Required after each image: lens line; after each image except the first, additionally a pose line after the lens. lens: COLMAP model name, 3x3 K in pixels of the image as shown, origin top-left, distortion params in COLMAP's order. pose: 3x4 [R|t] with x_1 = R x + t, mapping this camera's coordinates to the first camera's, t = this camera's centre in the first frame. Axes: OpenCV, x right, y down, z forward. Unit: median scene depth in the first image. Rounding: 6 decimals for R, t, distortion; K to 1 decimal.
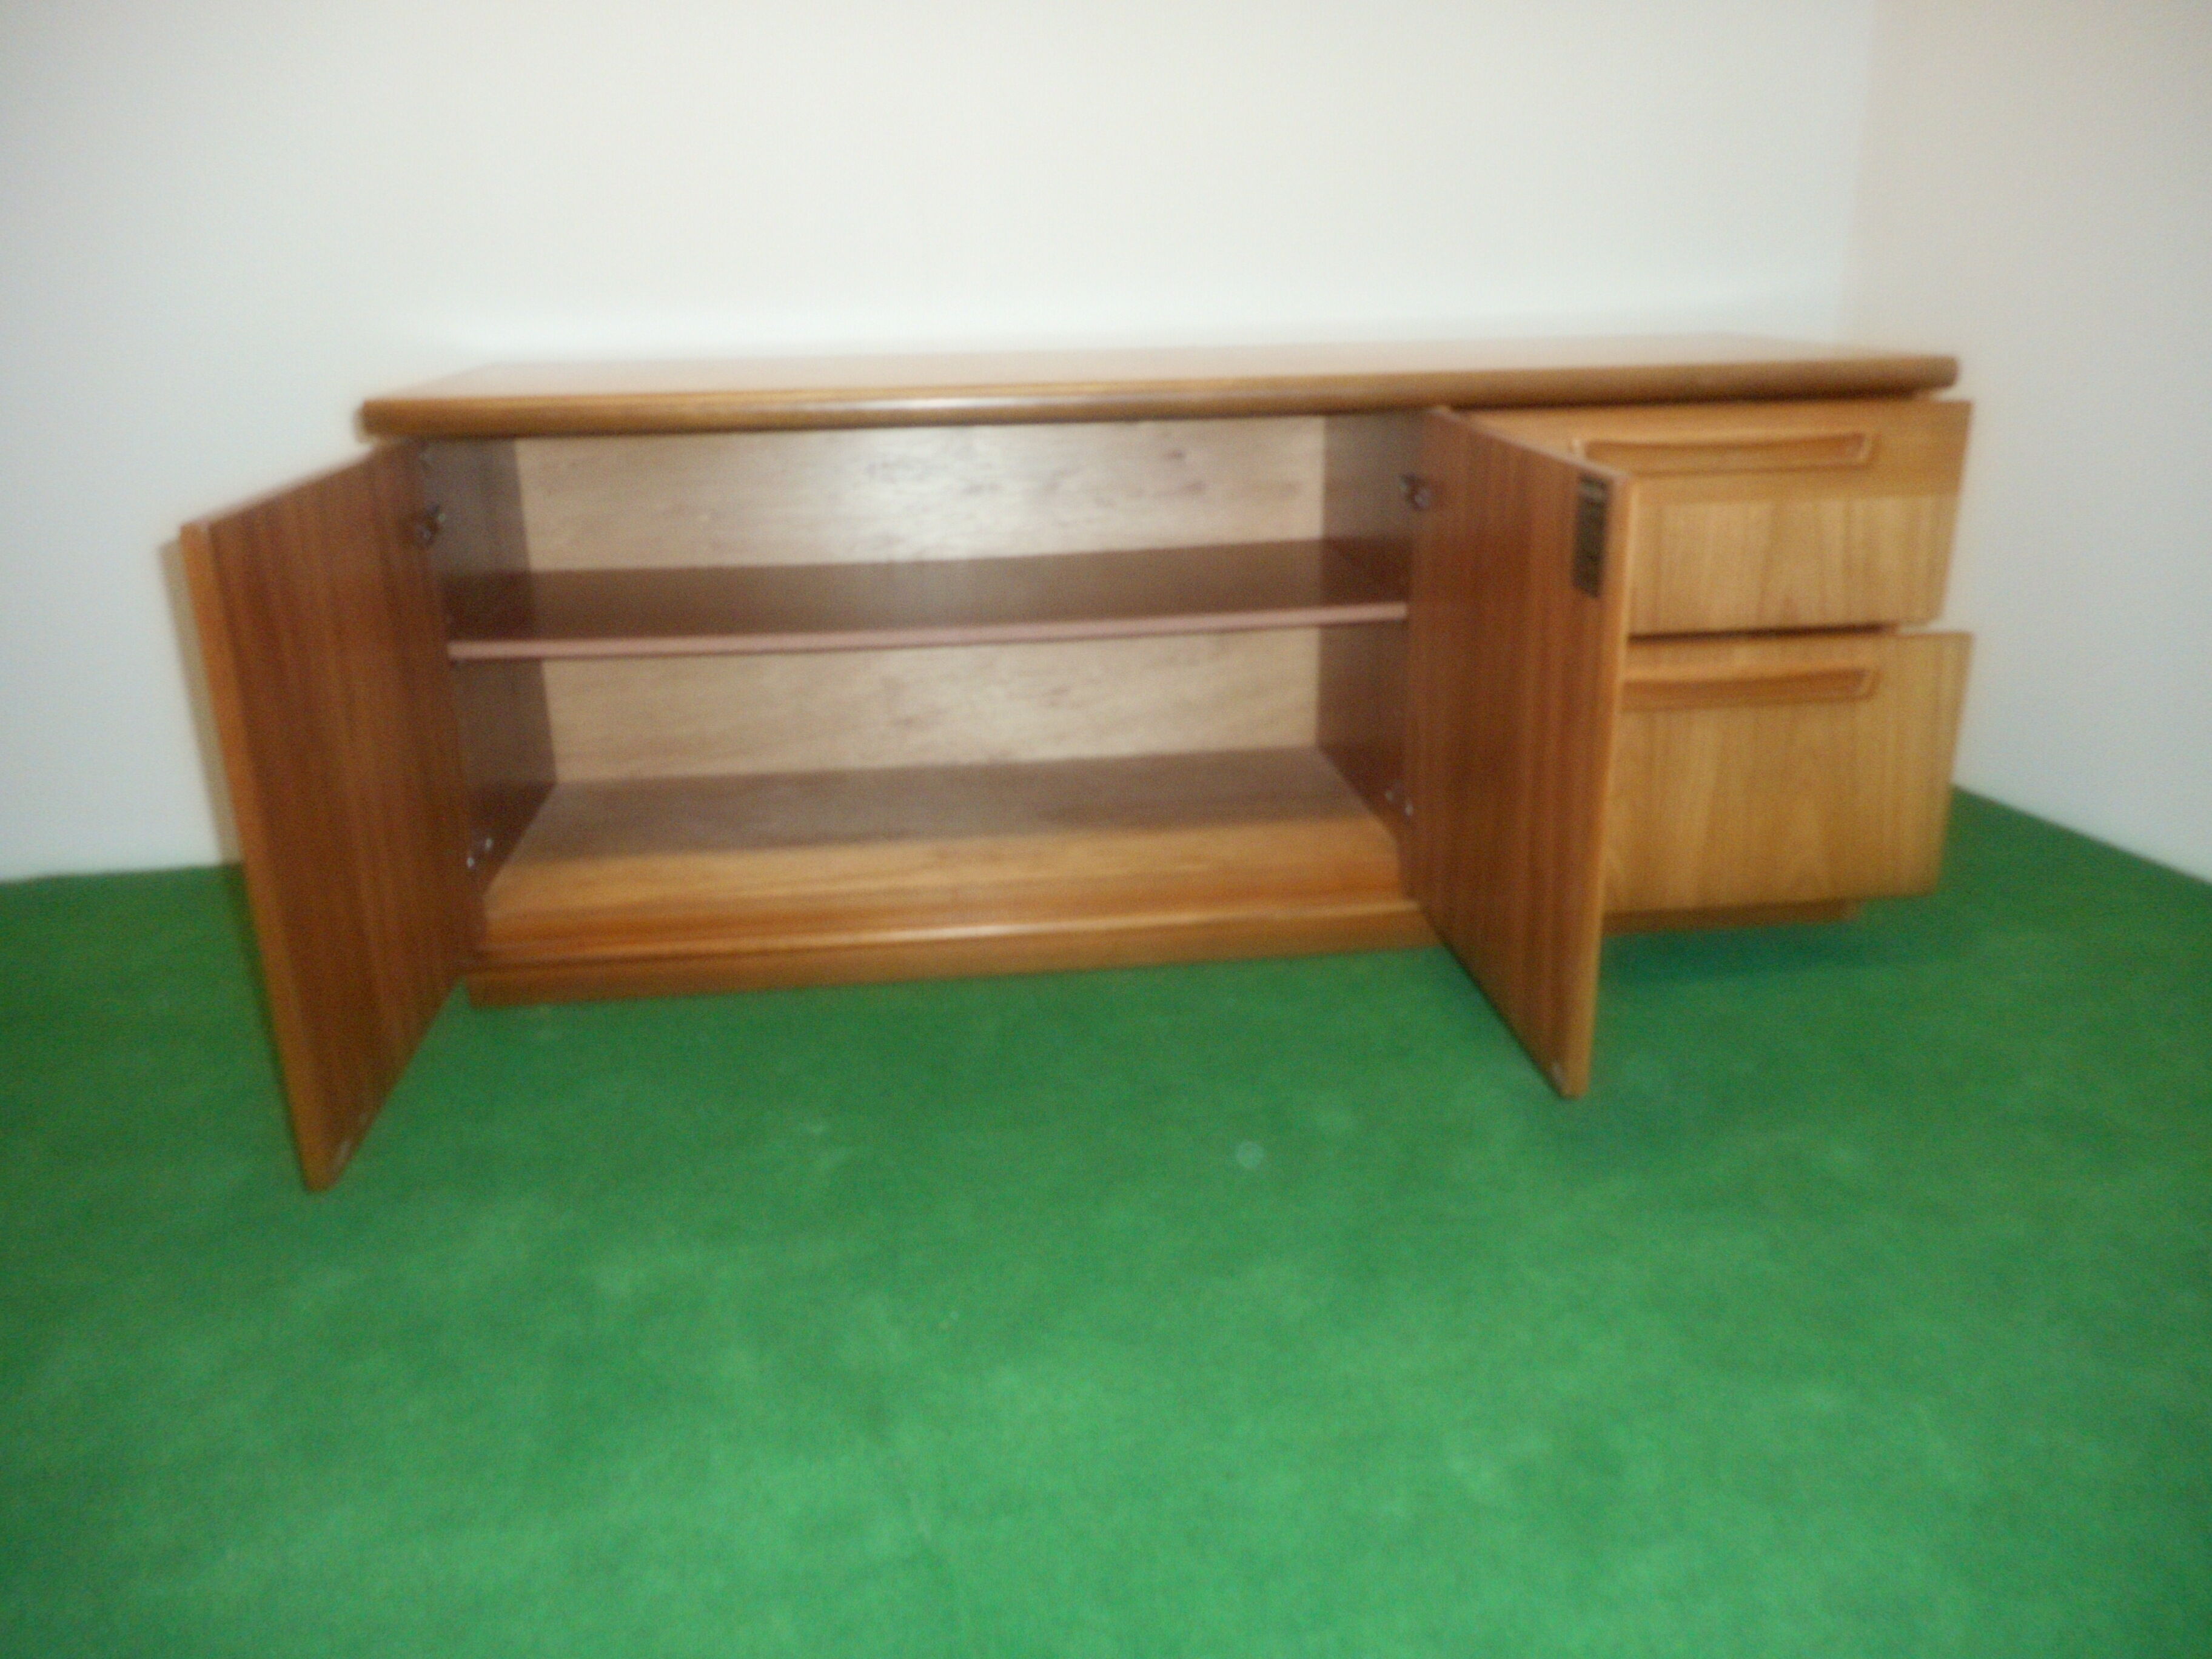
lens RADIAL K [[1646.5, 0, 1100.7], [0, 1646.5, 833.8], [0, 0, 1]] dist [-0.002493, 0.000012]
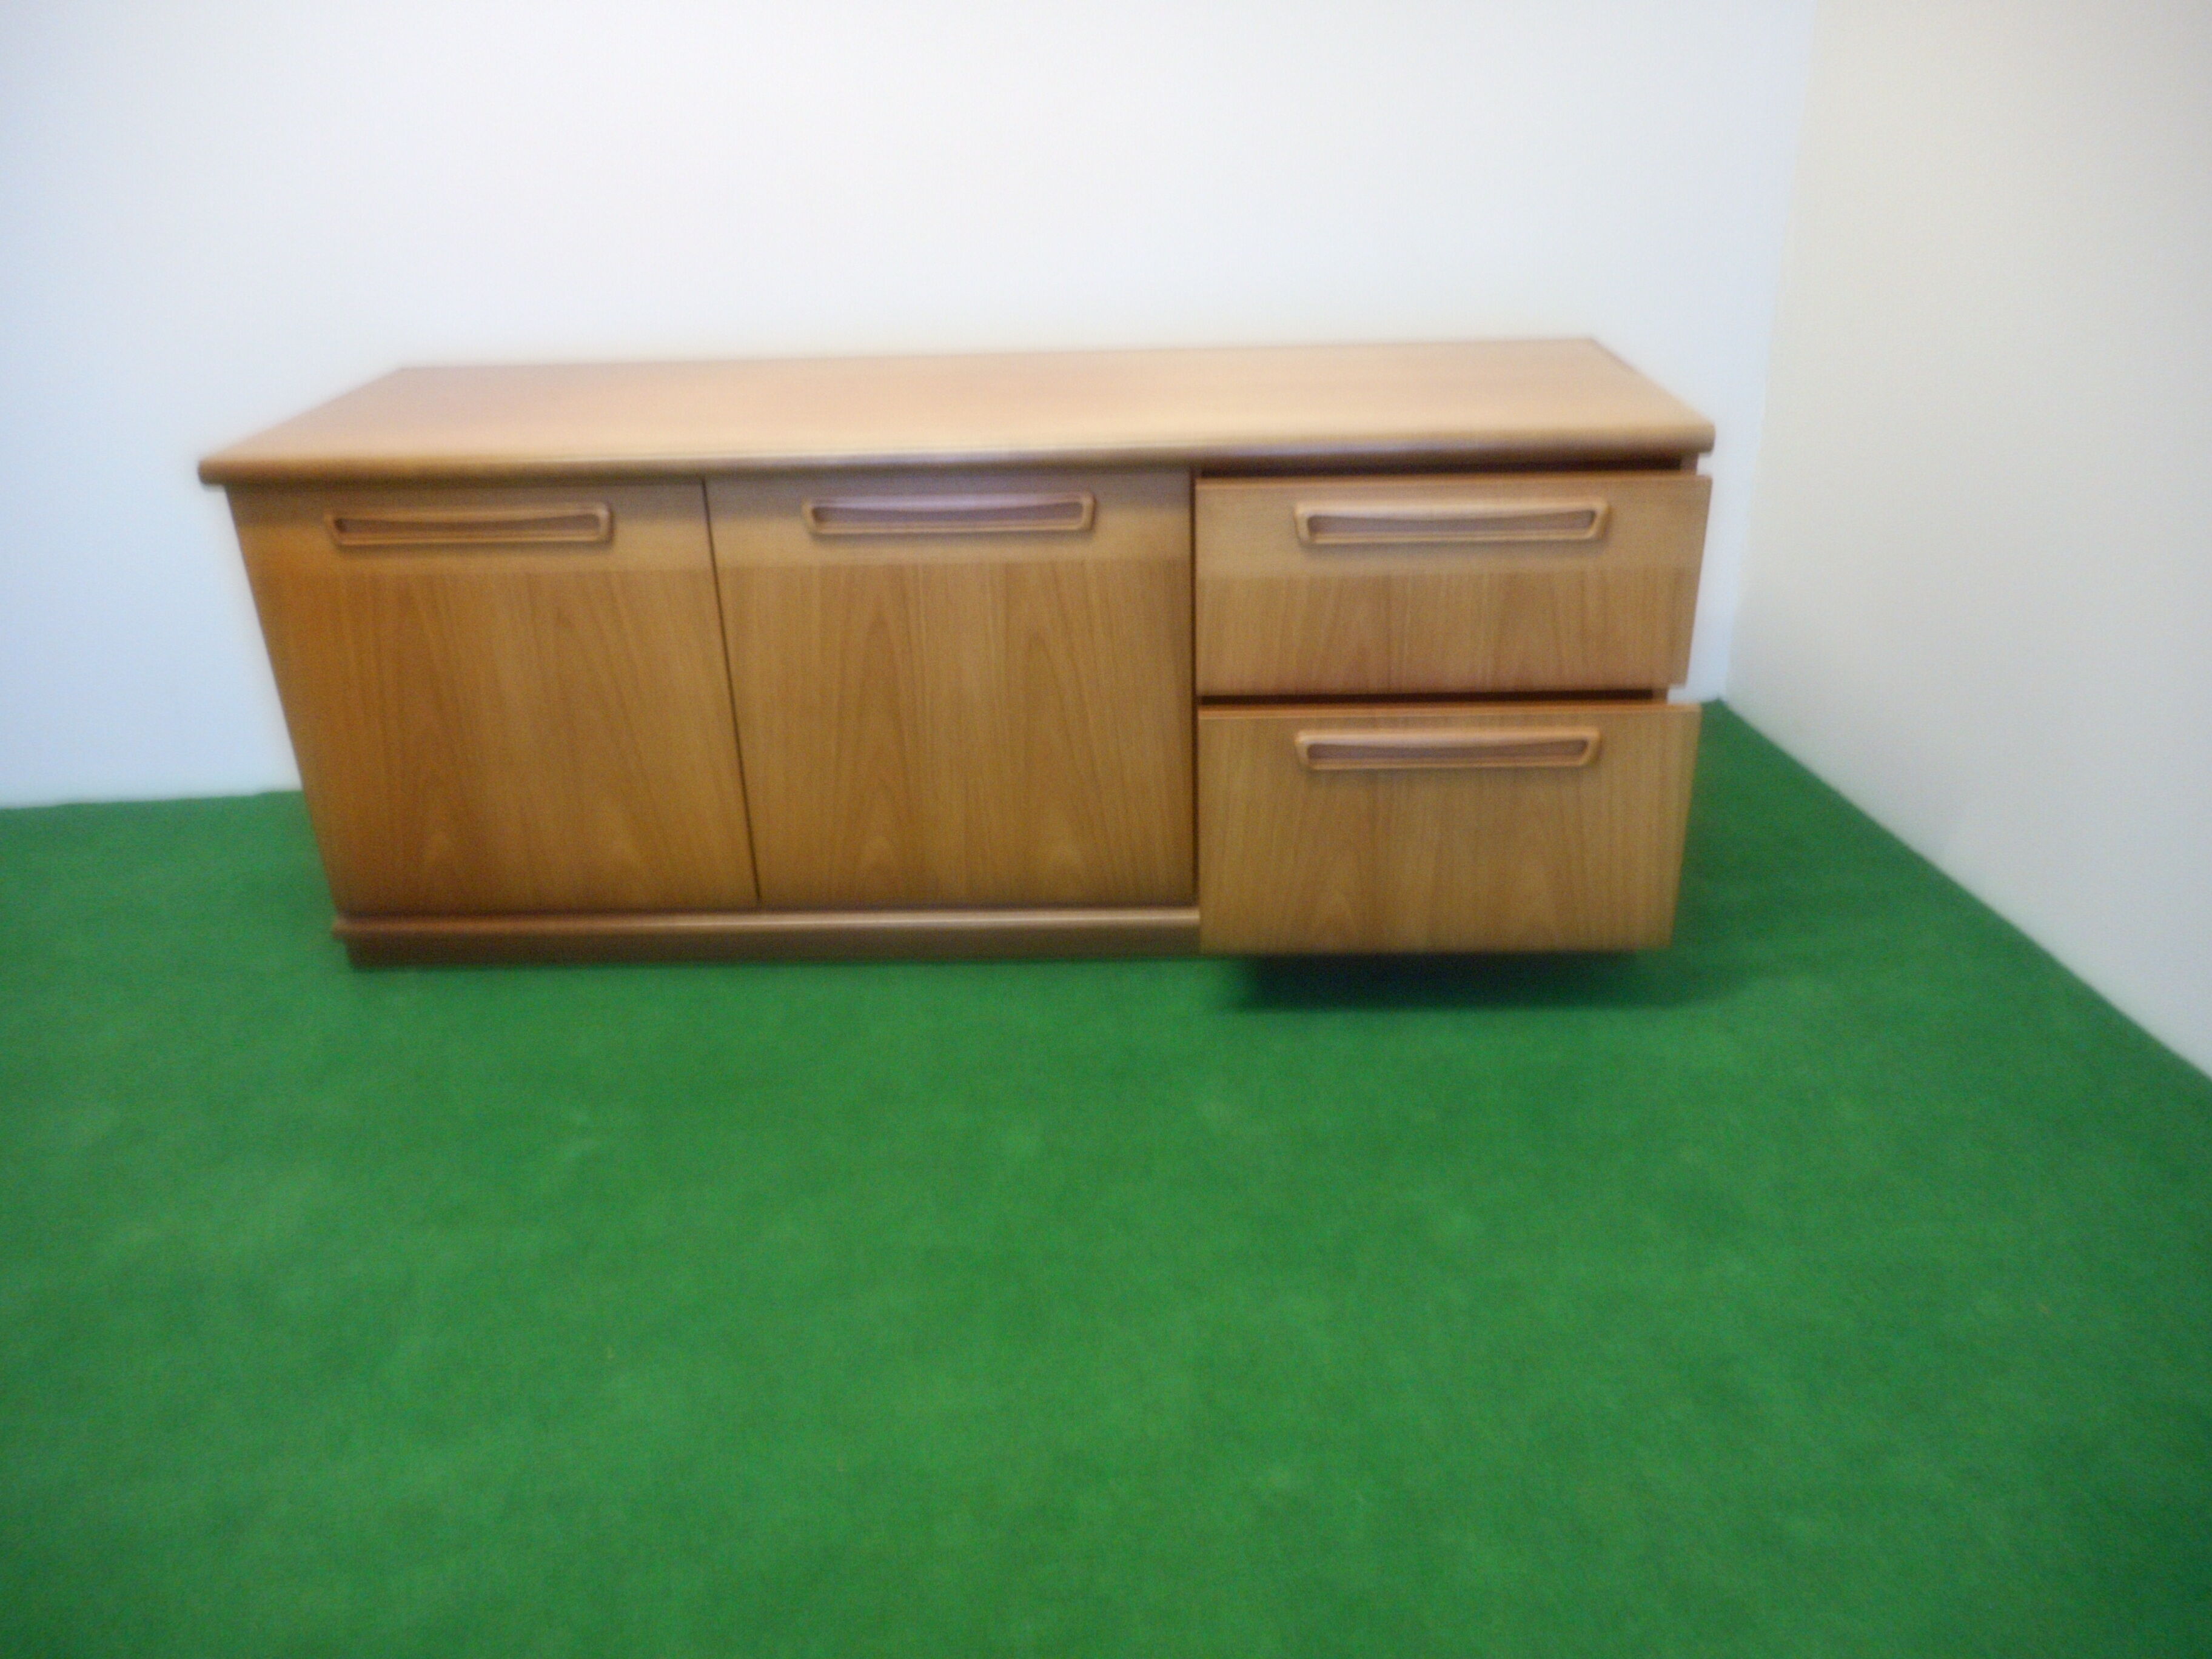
lens RADIAL K [[1646.5, 0, 1119.9], [0, 1646.5, 827.7], [0, 0, 1]] dist [-0.002493, 0.000012]
pose [[0.991430, 0.051136, -0.120219, 0.371119], [-0.036311, 0.991814, 0.122423, -0.197065], [0.125495, -0.117008, 0.985170, -0.065141]]
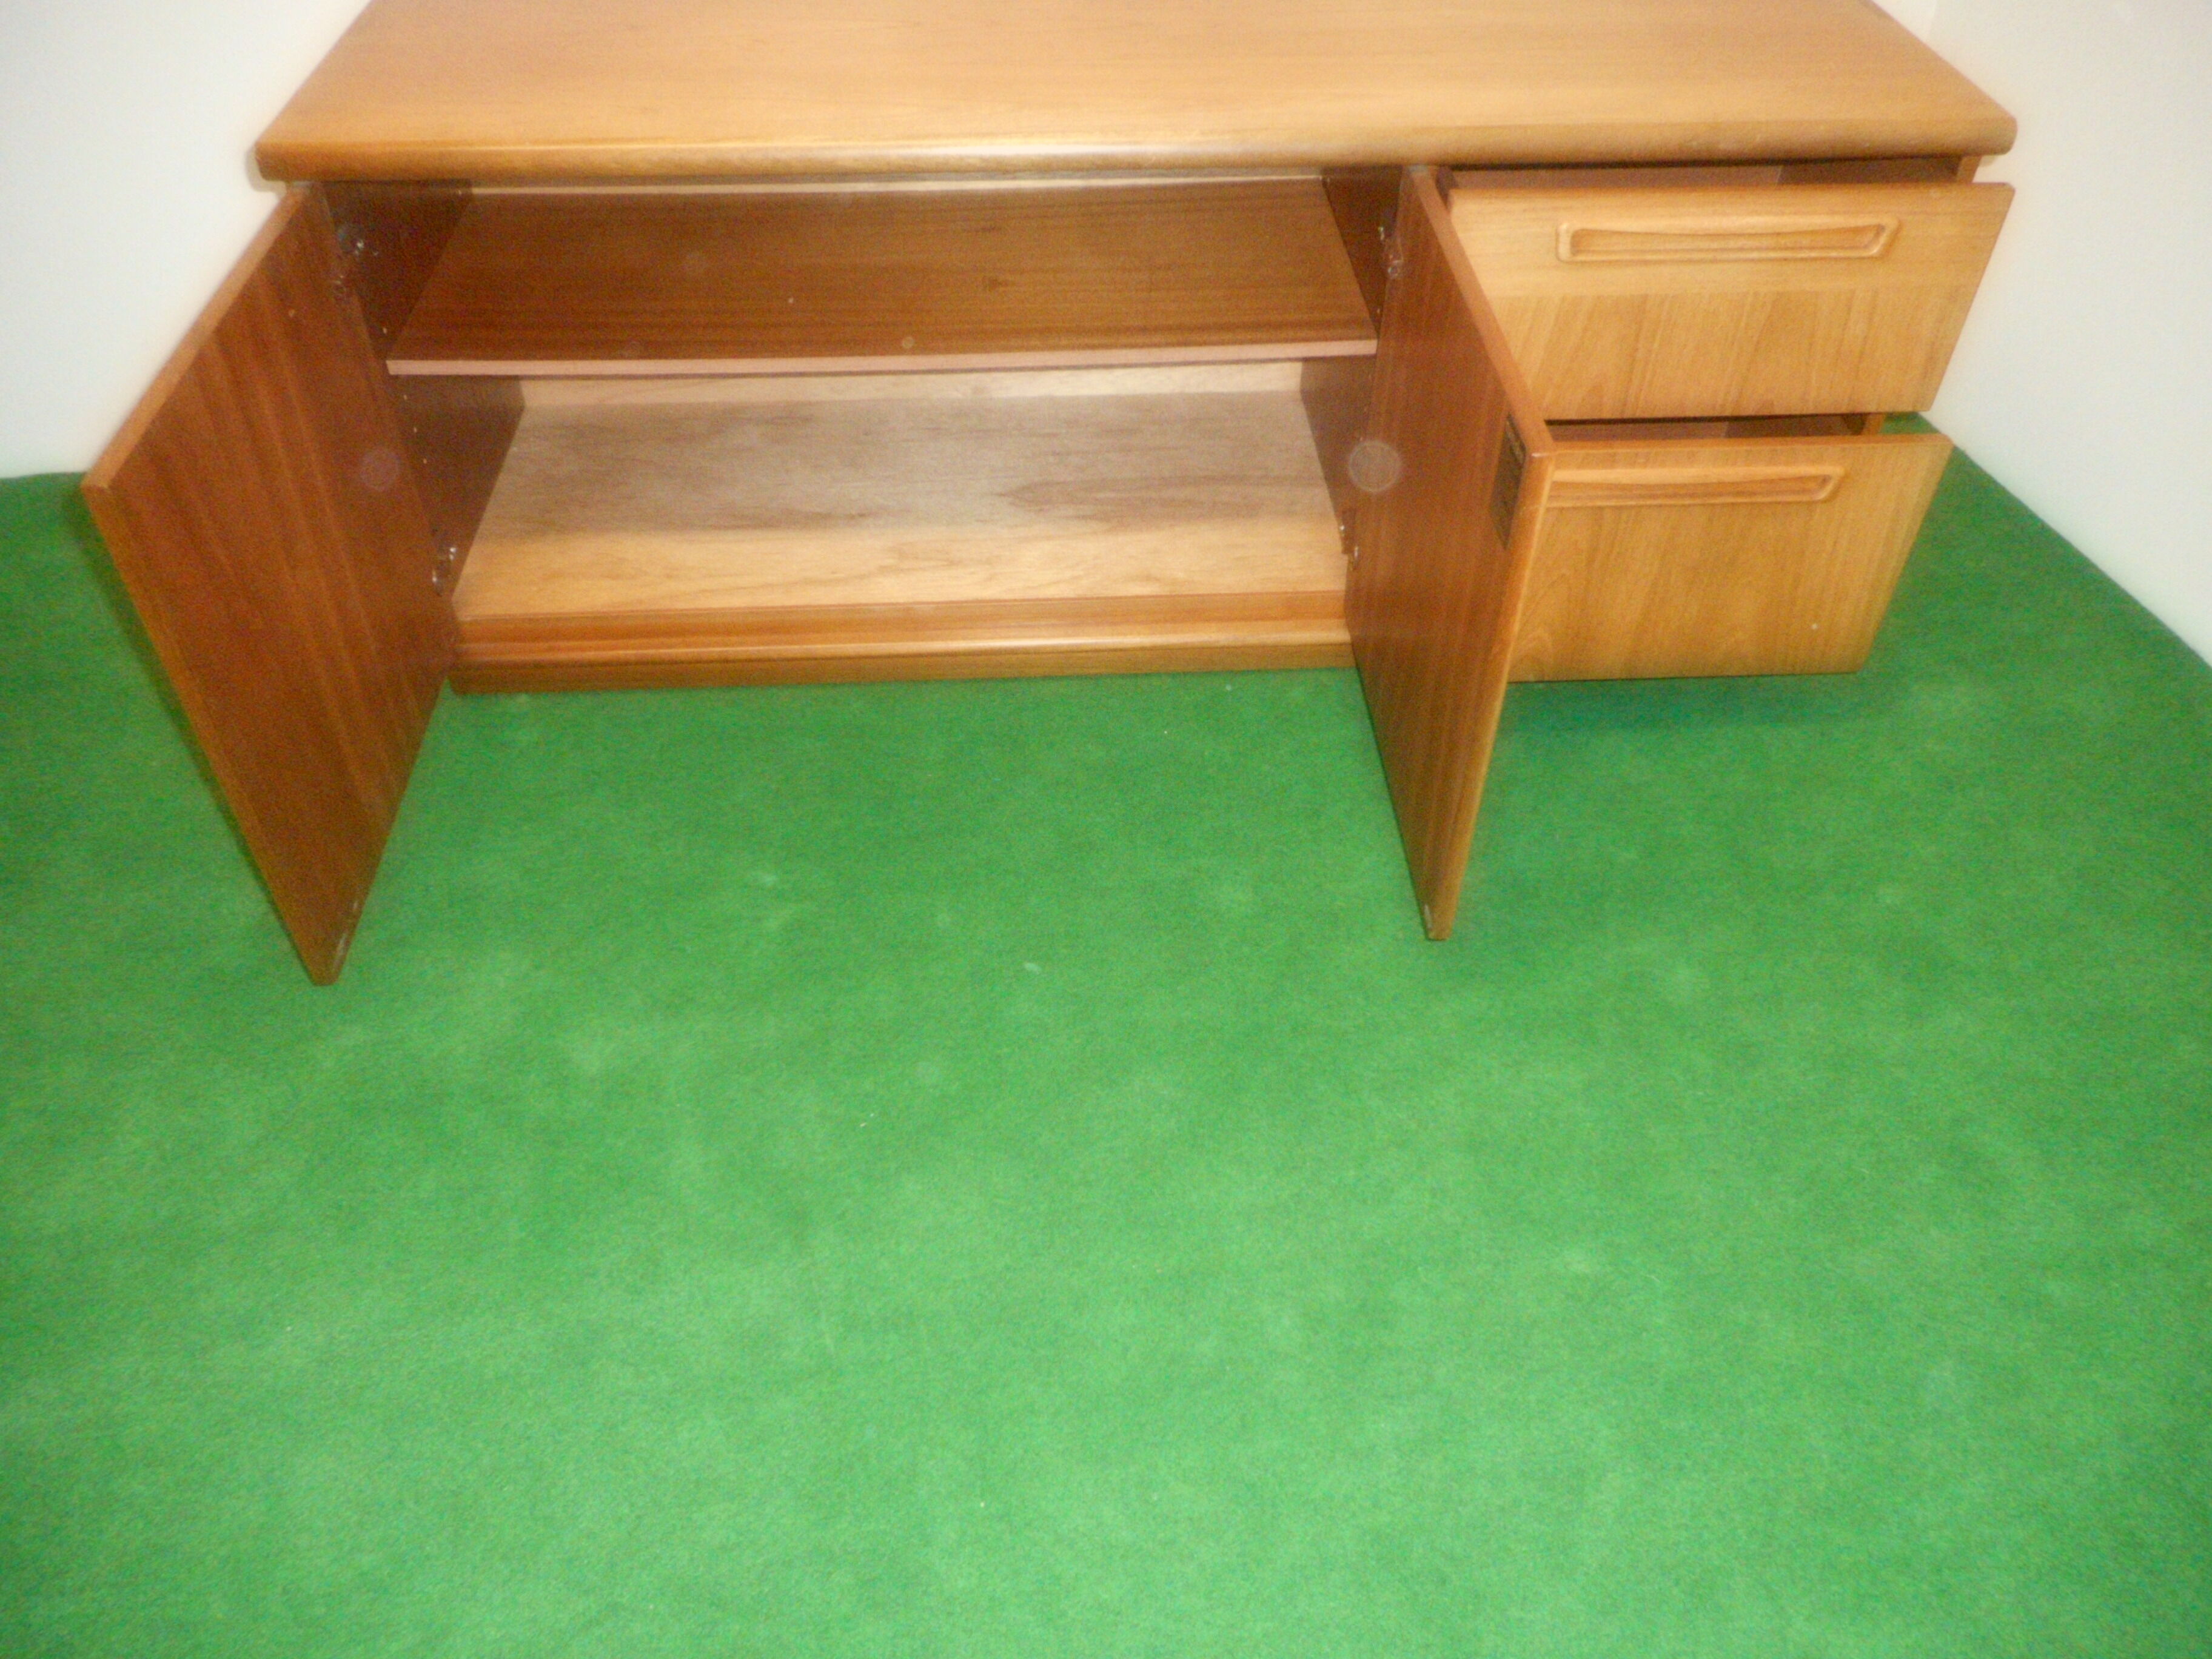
lens RADIAL K [[1646.5, 0, 1096.7], [0, 1646.5, 825.0], [0, 0, 1]] dist [-0.002493, 0.000012]
pose [[0.998290, 0.053435, -0.023706, 0.082103], [-0.039137, 0.912160, 0.407962, -0.356126], [0.043423, -0.406336, 0.912691, 0.015006]]
